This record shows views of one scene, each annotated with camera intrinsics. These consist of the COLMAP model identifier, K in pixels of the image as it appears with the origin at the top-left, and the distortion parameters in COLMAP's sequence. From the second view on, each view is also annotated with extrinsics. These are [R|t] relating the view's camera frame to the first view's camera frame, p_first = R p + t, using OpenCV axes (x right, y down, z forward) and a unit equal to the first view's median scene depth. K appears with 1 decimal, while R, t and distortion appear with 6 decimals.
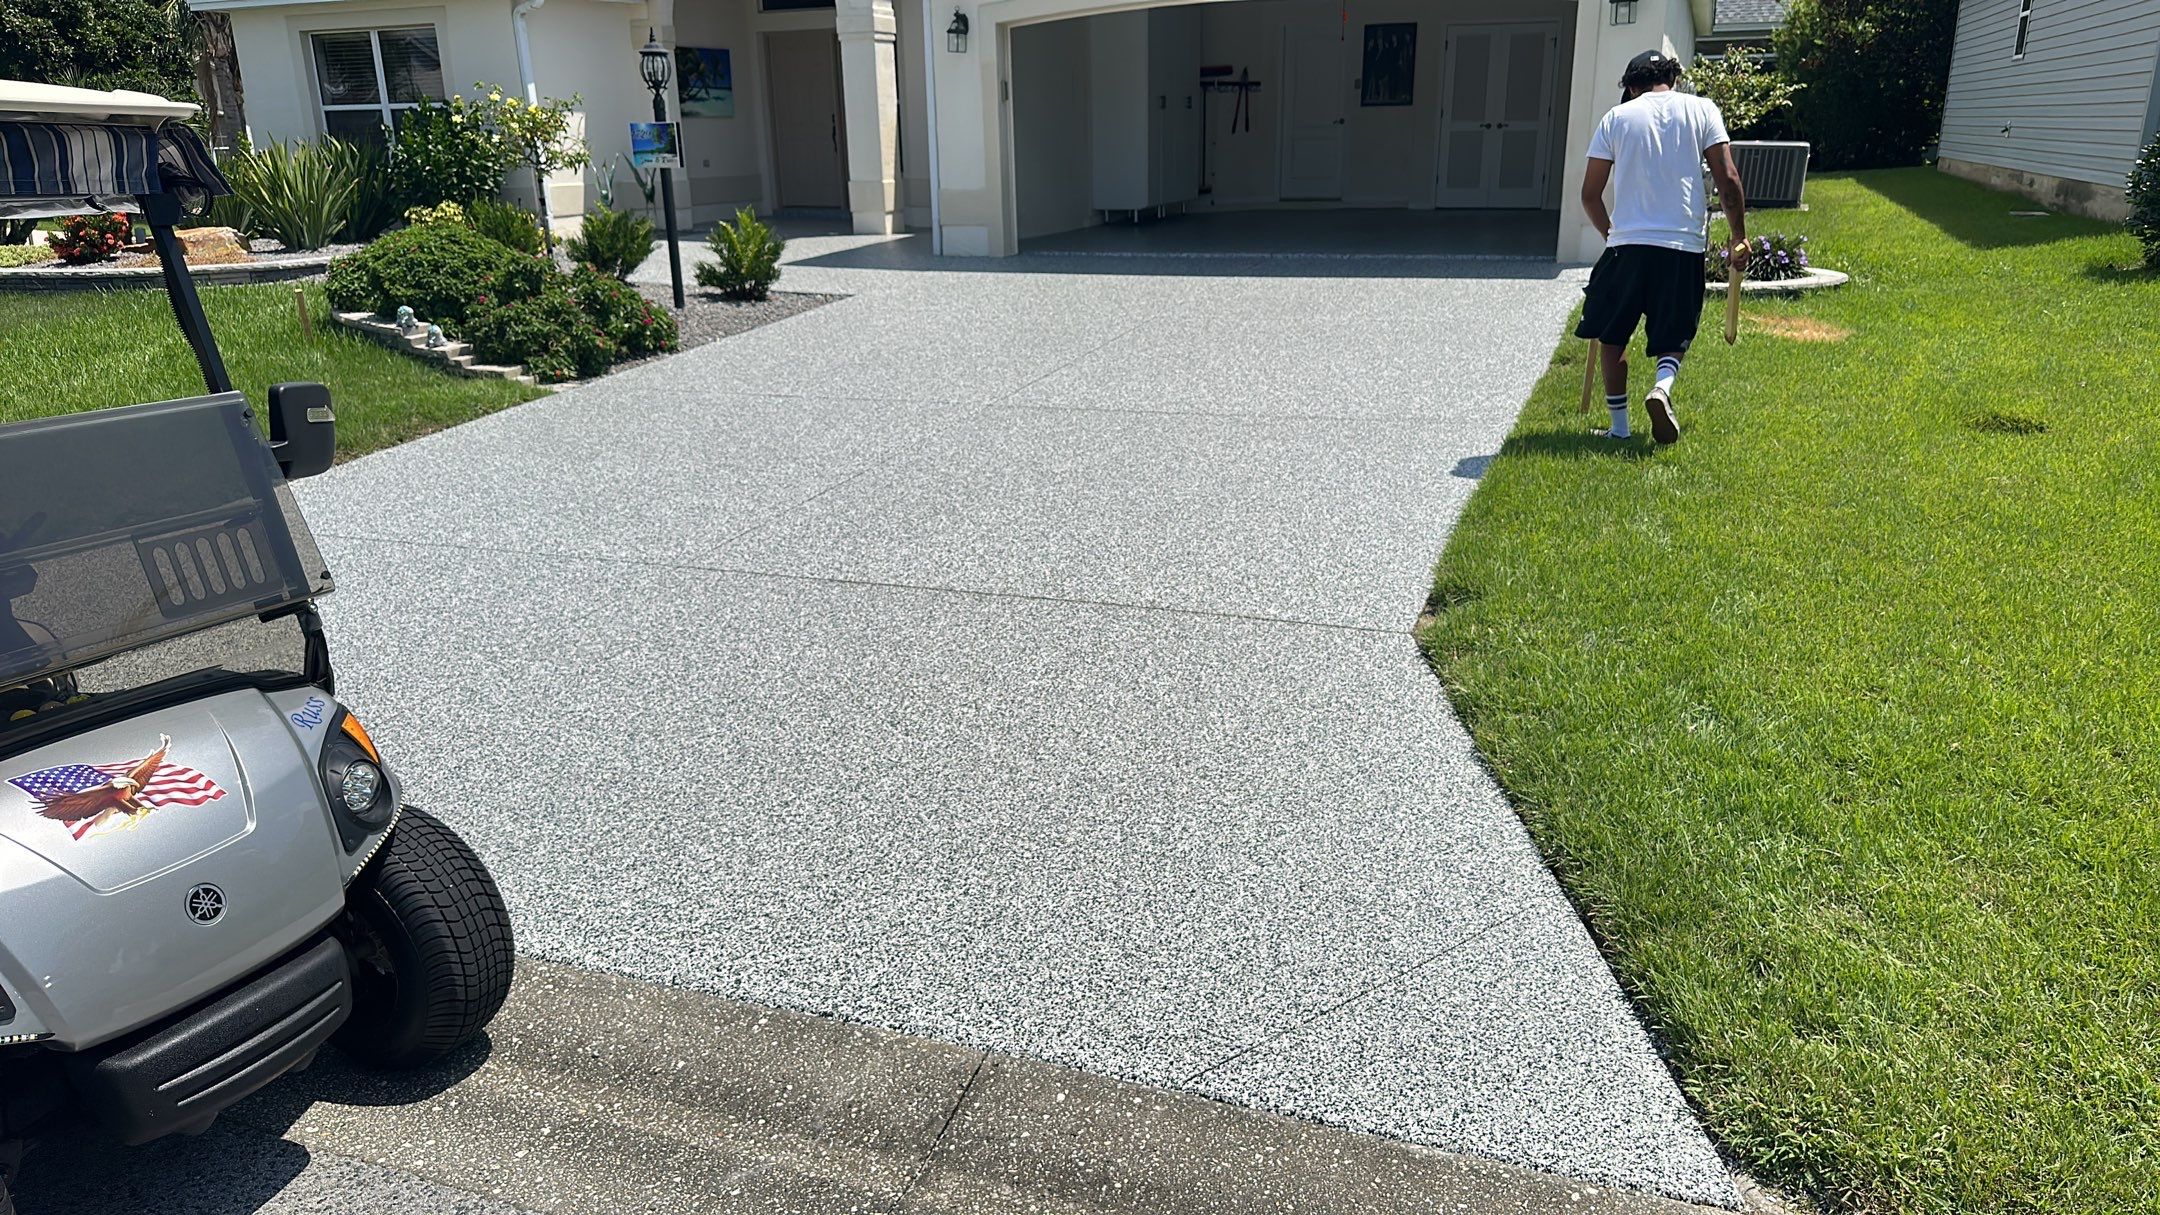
lens RADIAL K [[1423.1, 0, 1067.8], [0, 1423.1, 579.4], [0, 0, 1]] dist [0.001378, -0.000987]
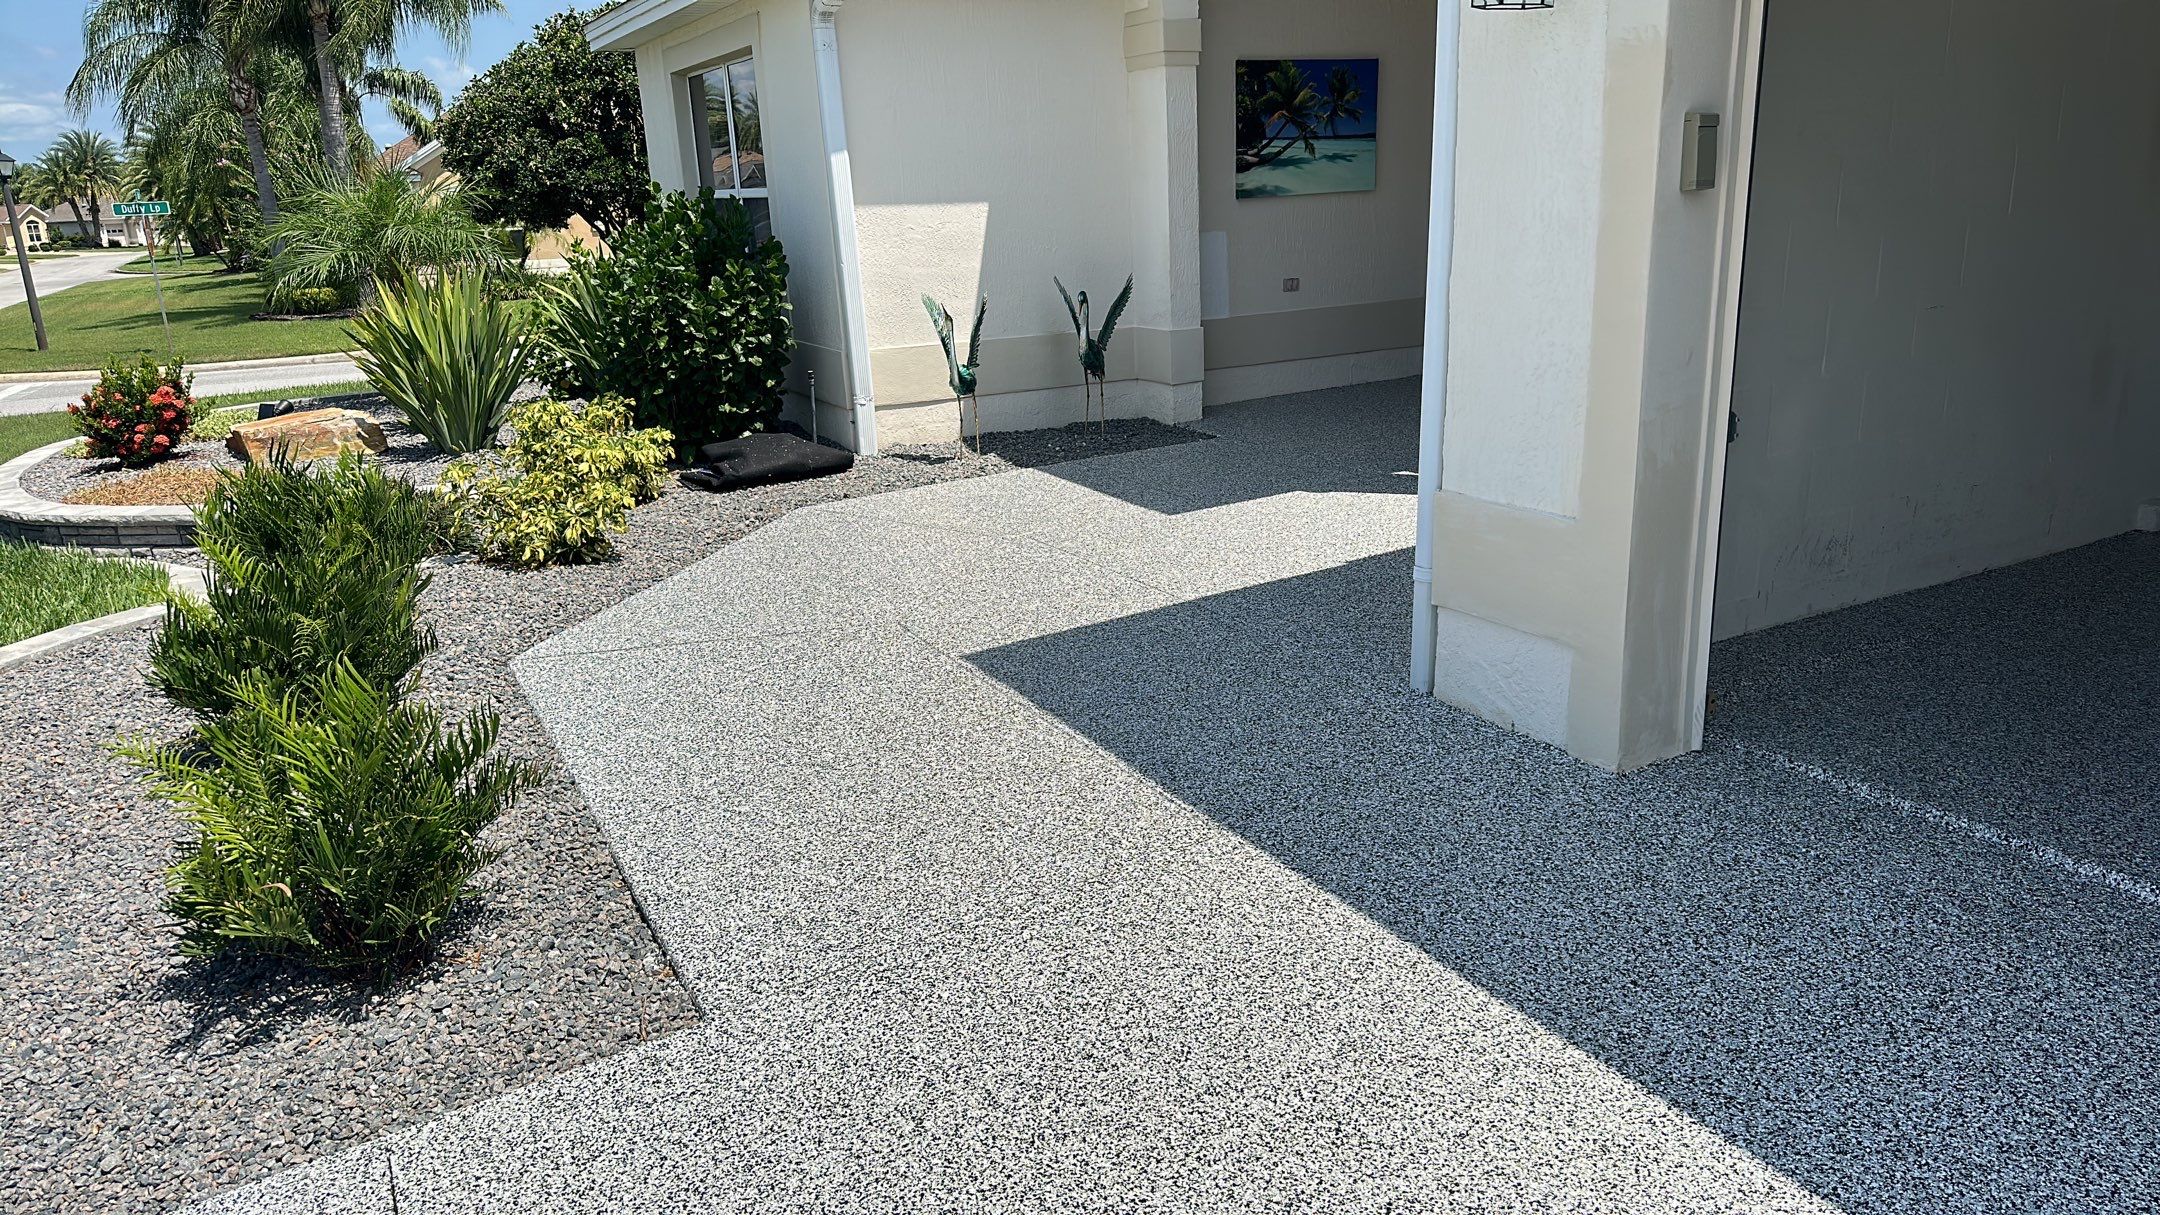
lens RADIAL K [[1423.1, 0, 1067.8], [0, 1423.1, 579.4], [0, 0, 1]] dist [0.001378, -0.000987]
pose [[0.751600, 0.160994, -0.639670, 0.030034], [-0.171743, 0.984073, 0.045879, -0.189369], [0.636868, 0.075376, 0.767279, 0.539976]]
